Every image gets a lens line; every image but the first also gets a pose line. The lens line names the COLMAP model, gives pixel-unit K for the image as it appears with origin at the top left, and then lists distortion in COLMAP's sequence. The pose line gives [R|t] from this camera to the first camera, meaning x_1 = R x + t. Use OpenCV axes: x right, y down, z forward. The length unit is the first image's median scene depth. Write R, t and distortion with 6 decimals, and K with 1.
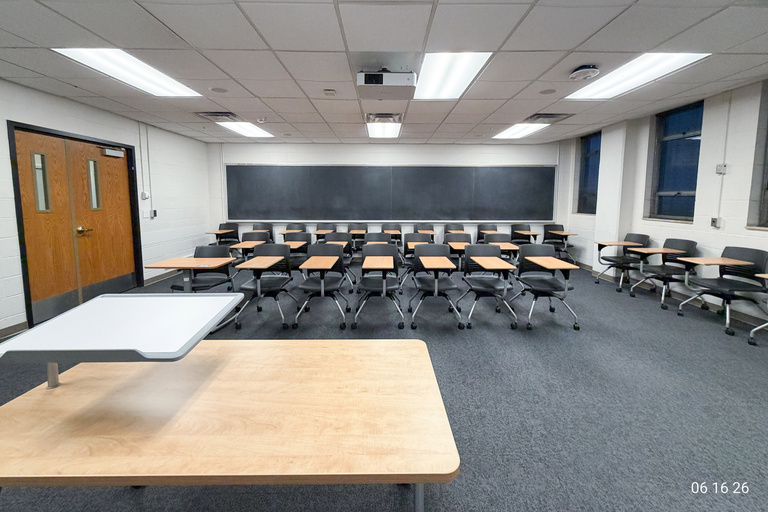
lens RADIAL K [[306.7, 0, 386.6], [0, 306.7, 225.2], [0, 0, 1]] dist [0.000084, -0.000372]
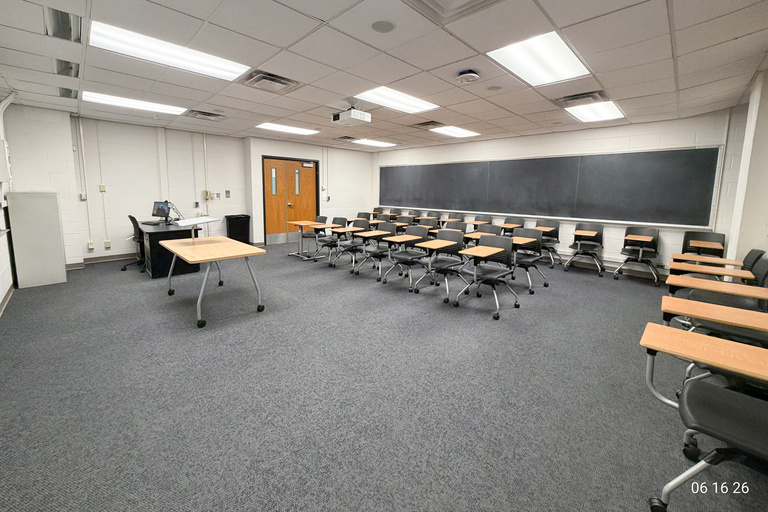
lens RADIAL K [[306.7, 0, 386.6], [0, 306.7, 225.2], [0, 0, 1]] dist [0.000084, -0.000372]
pose [[0.709929, 0.088617, -0.698676, 0.521540], [-0.074616, 0.995933, 0.050502, 0.000291], [0.700310, 0.016280, 0.713654, 0.001060]]
